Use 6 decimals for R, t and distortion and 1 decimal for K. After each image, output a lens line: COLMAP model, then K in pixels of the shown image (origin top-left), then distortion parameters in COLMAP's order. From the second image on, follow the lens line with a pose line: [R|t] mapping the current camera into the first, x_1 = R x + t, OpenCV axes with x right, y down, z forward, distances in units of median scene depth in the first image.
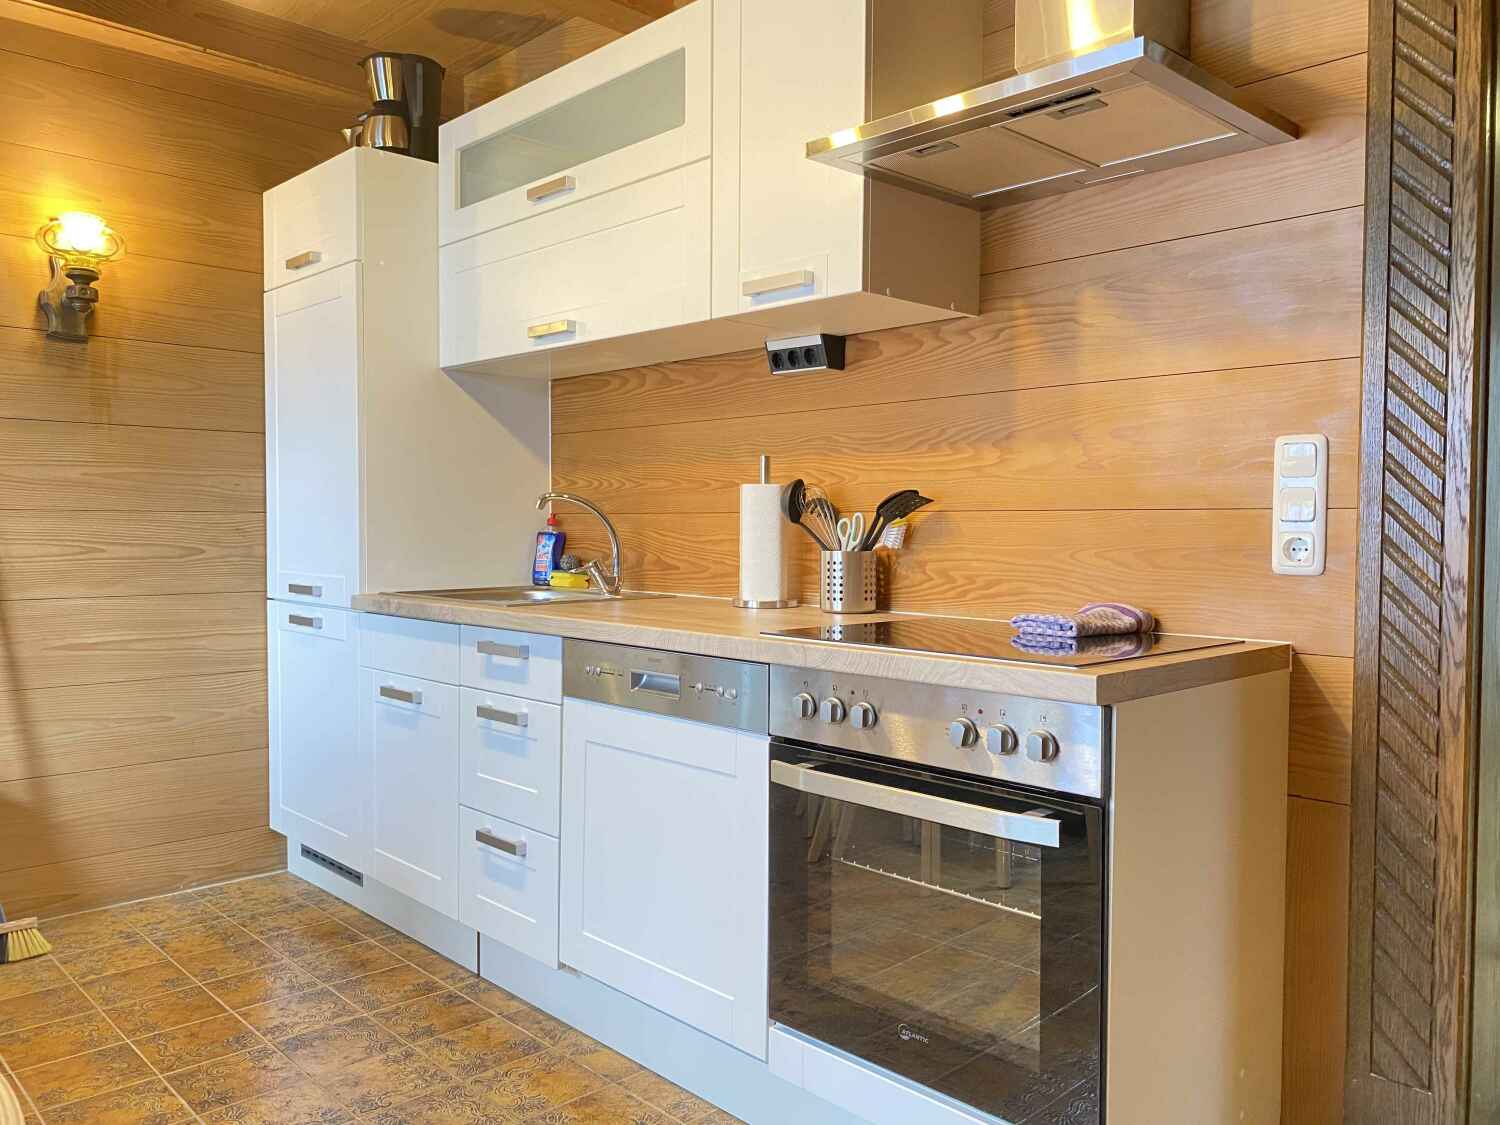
lens RADIAL K [[1155.8, 0, 750.6], [0, 1155.8, 561.7], [0, 0, 1]] dist [0.012052, -0.004489]
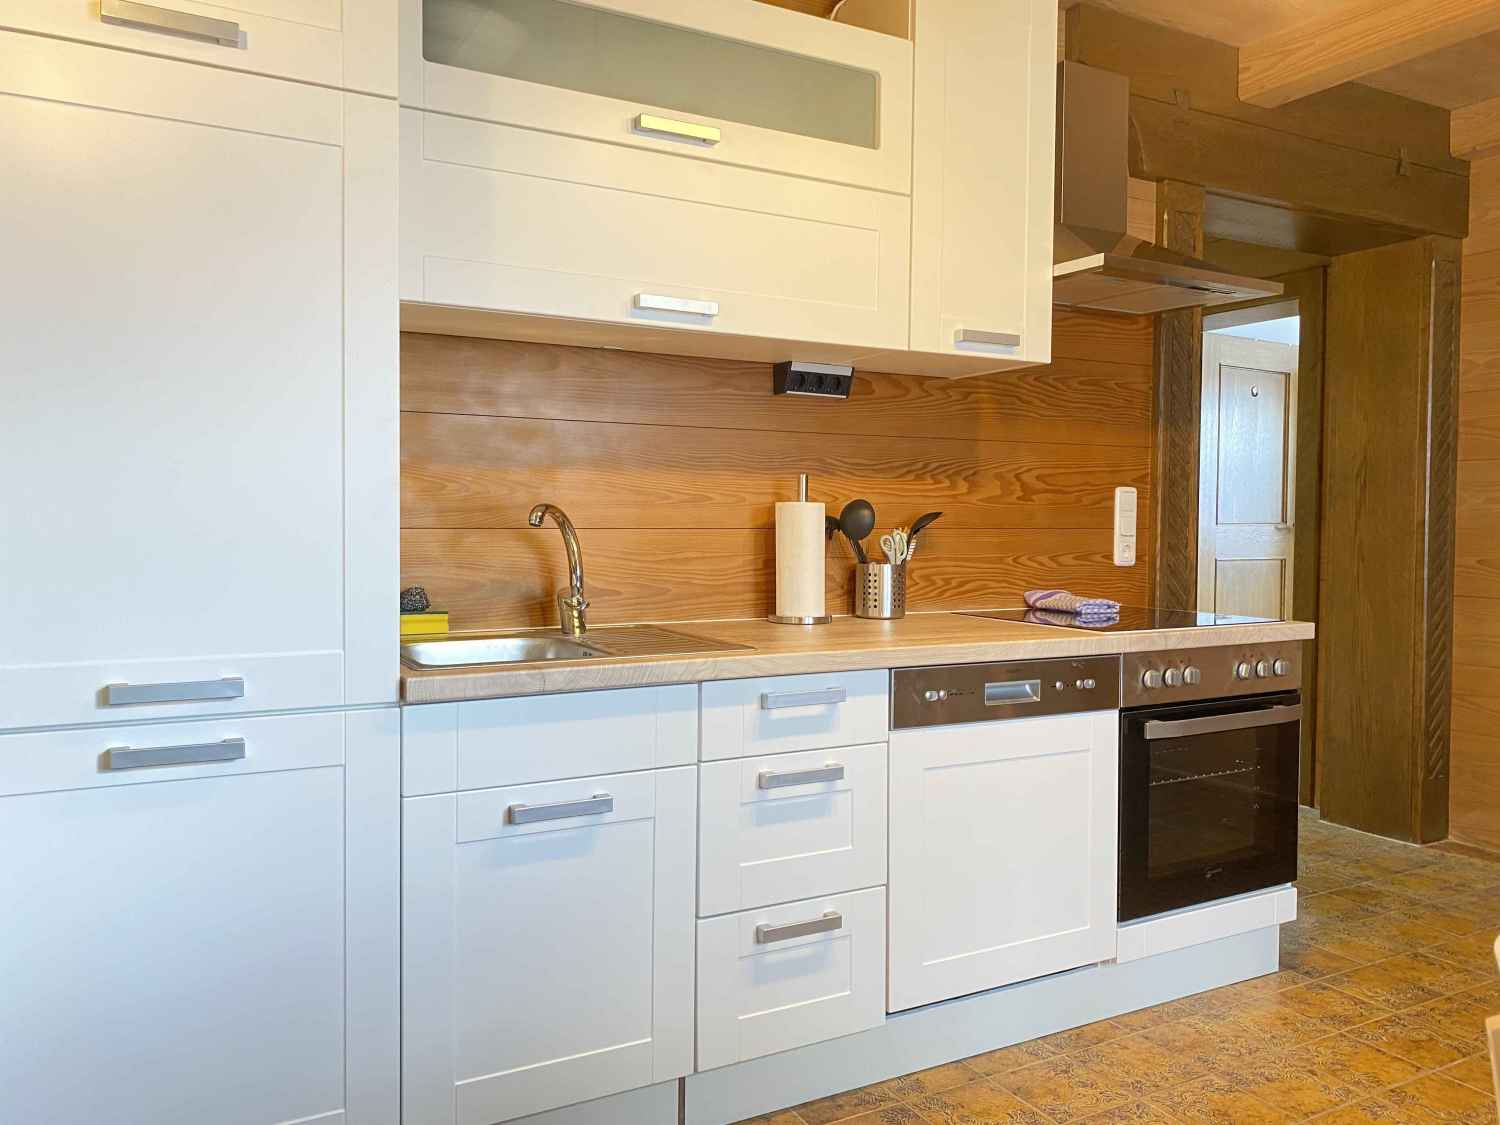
lens RADIAL K [[1155.8, 0, 750.5], [0, 1155.8, 560.9], [0, 0, 1]] dist [0.012052, -0.004489]
pose [[0.252355, -0.040804, 0.966774, -1.080862], [0.025720, 0.999040, 0.035452, -0.057507], [-0.967293, 0.015919, 0.253162, 0.860009]]
